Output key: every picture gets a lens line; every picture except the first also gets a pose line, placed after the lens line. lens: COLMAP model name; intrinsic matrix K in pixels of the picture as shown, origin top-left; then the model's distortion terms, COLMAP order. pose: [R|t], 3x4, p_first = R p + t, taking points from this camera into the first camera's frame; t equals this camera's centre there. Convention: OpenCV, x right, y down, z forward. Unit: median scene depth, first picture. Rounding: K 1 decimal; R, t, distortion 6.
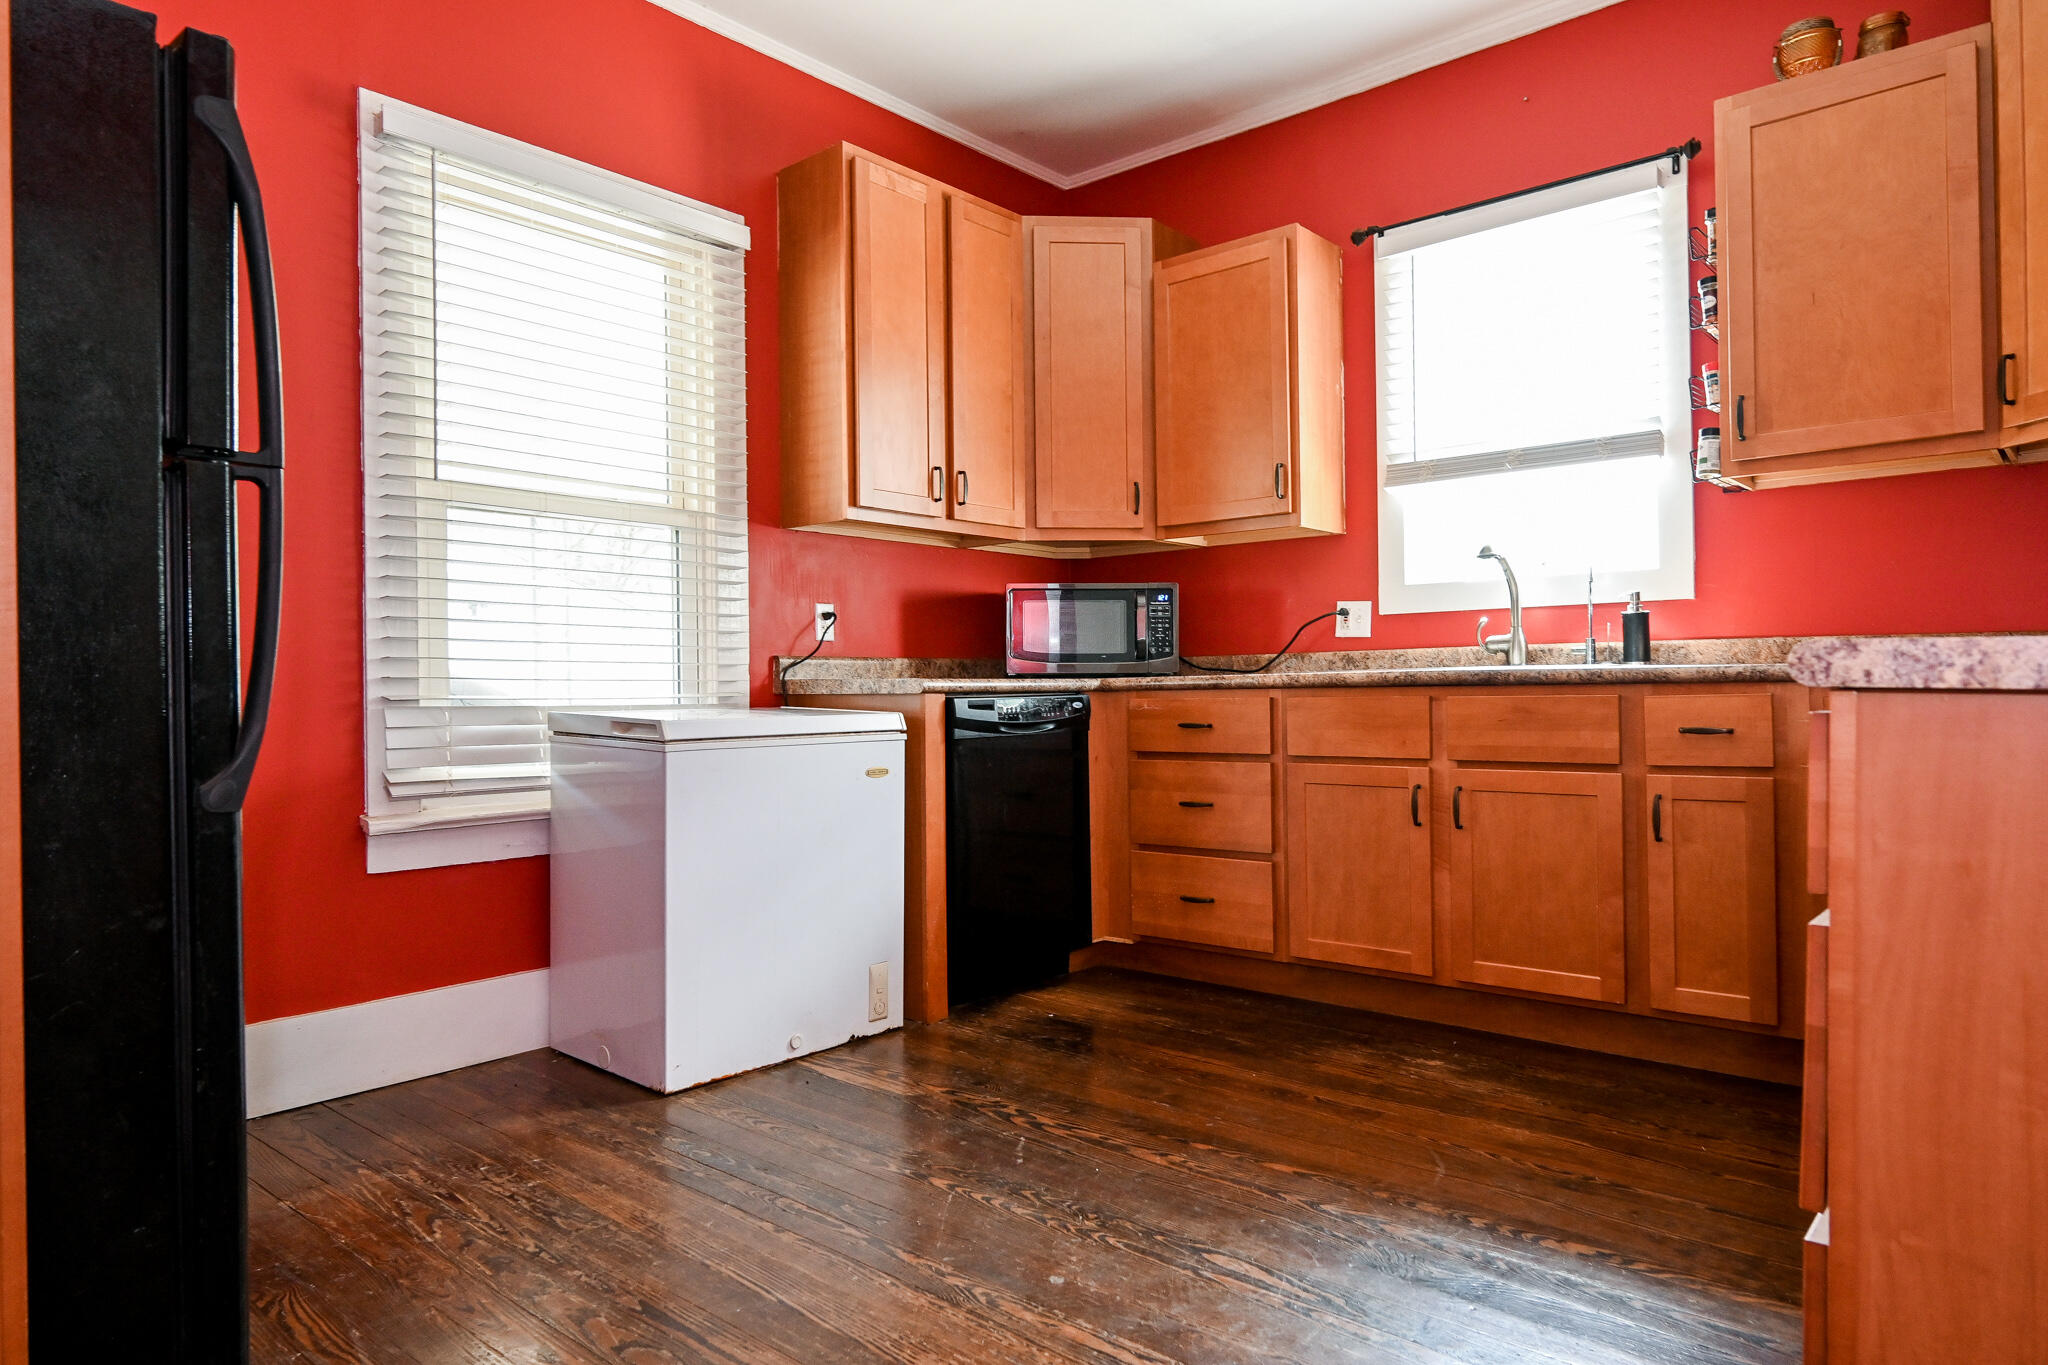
lens RADIAL K [[1252.7, 0, 1023.7], [0, 1252.7, 685.9], [0, 0, 1]] dist [-0.003303, -0.001642]
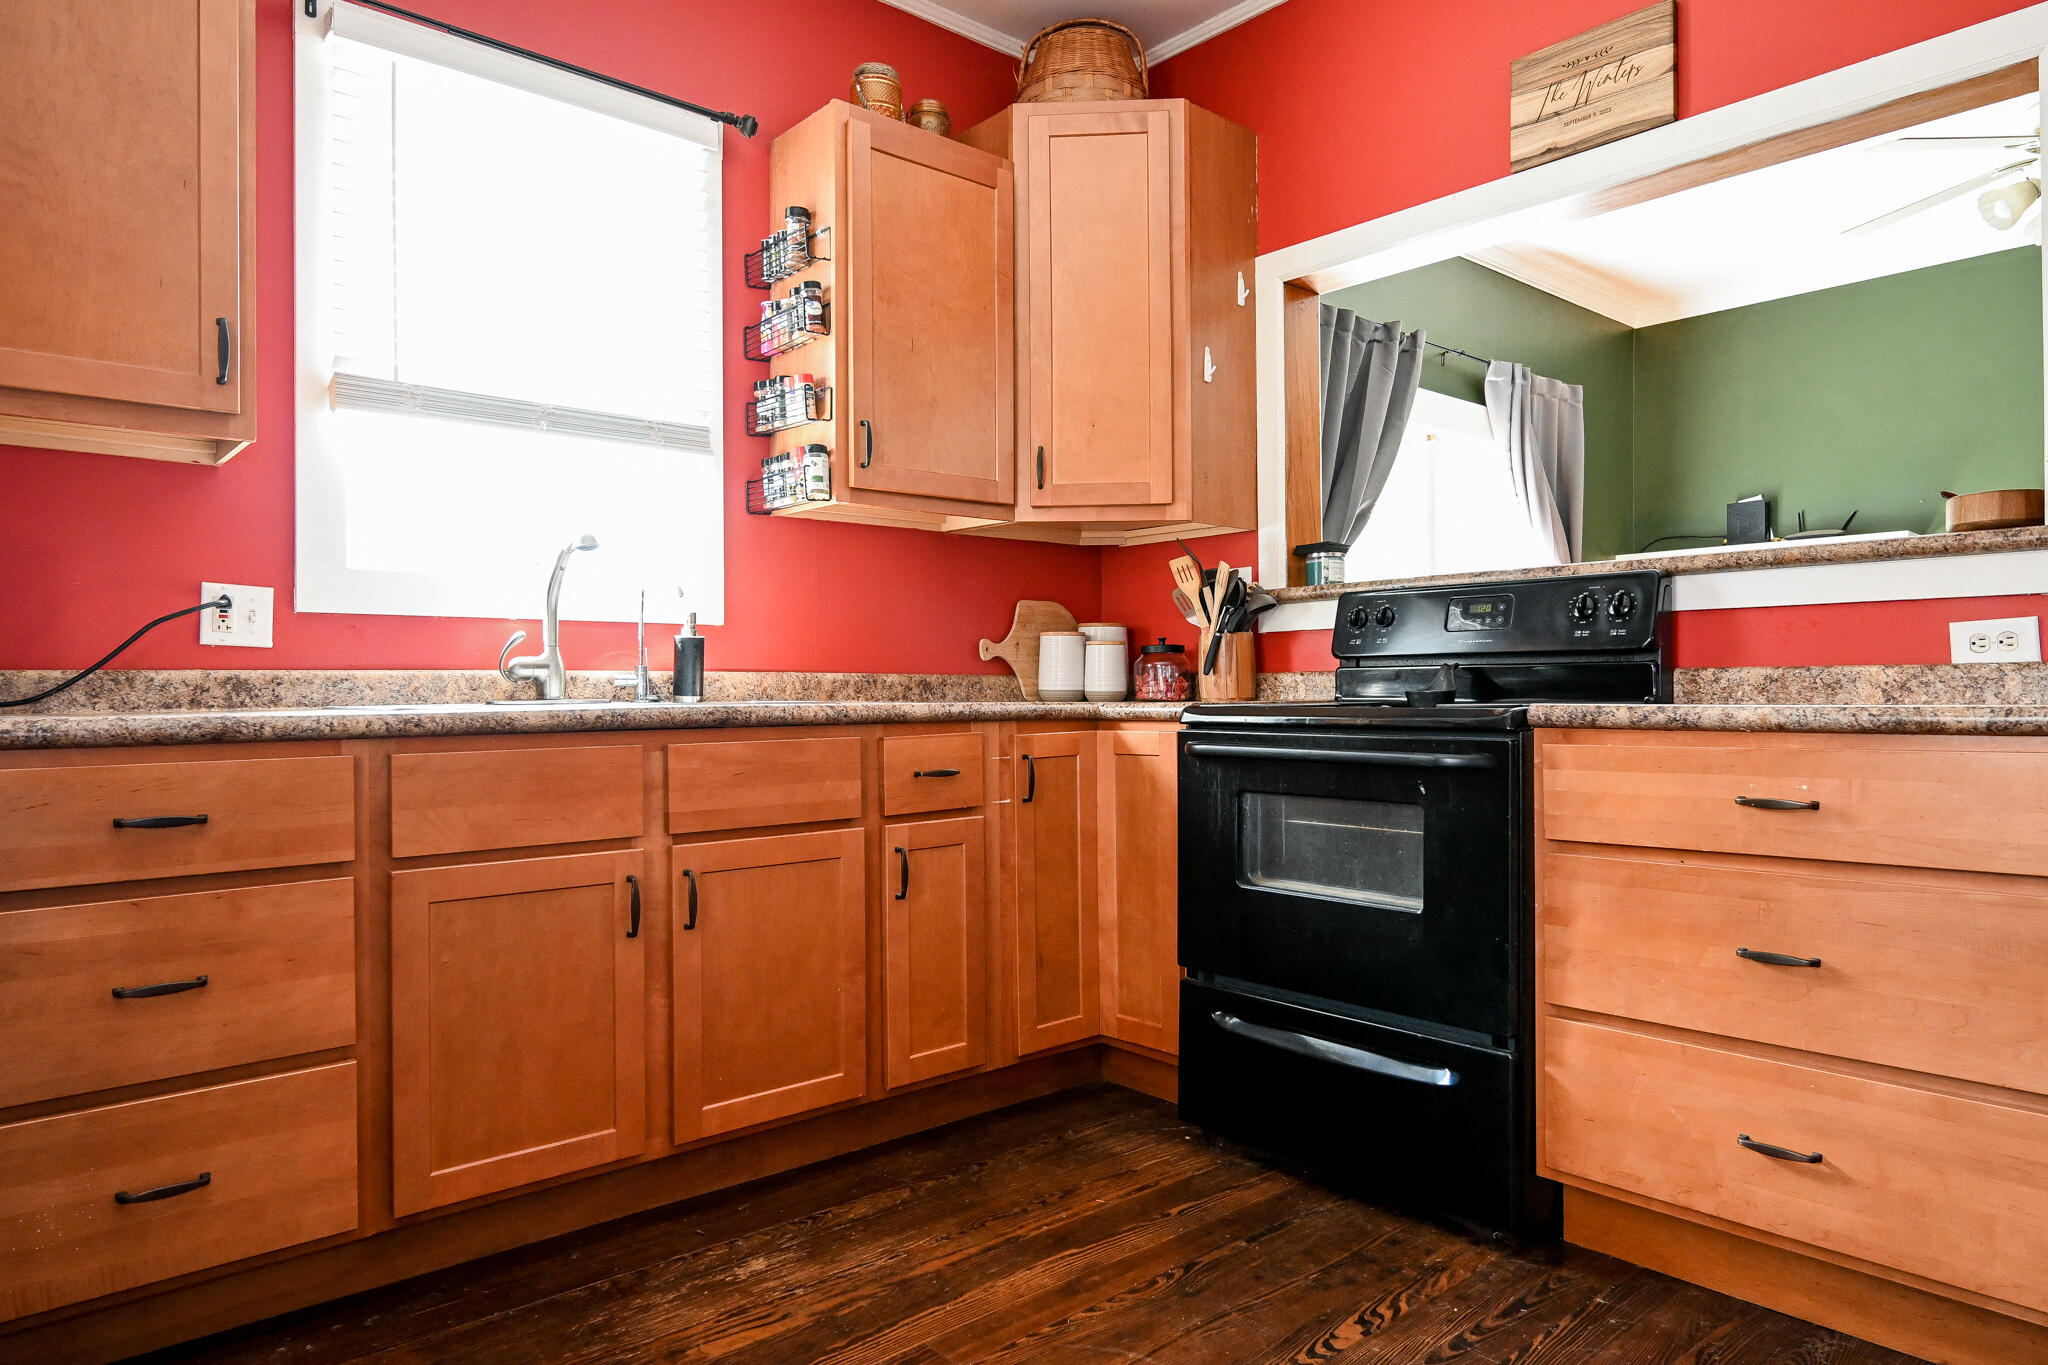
lens RADIAL K [[1252.7, 0, 1023.7], [0, 1252.7, 685.9], [0, 0, 1]] dist [-0.003303, -0.001642]
pose [[0.128864, 0.015401, 0.991543, -0.328131], [0.003507, 0.999866, -0.015986, -0.012355], [-0.991656, 0.005537, 0.128793, 0.695454]]
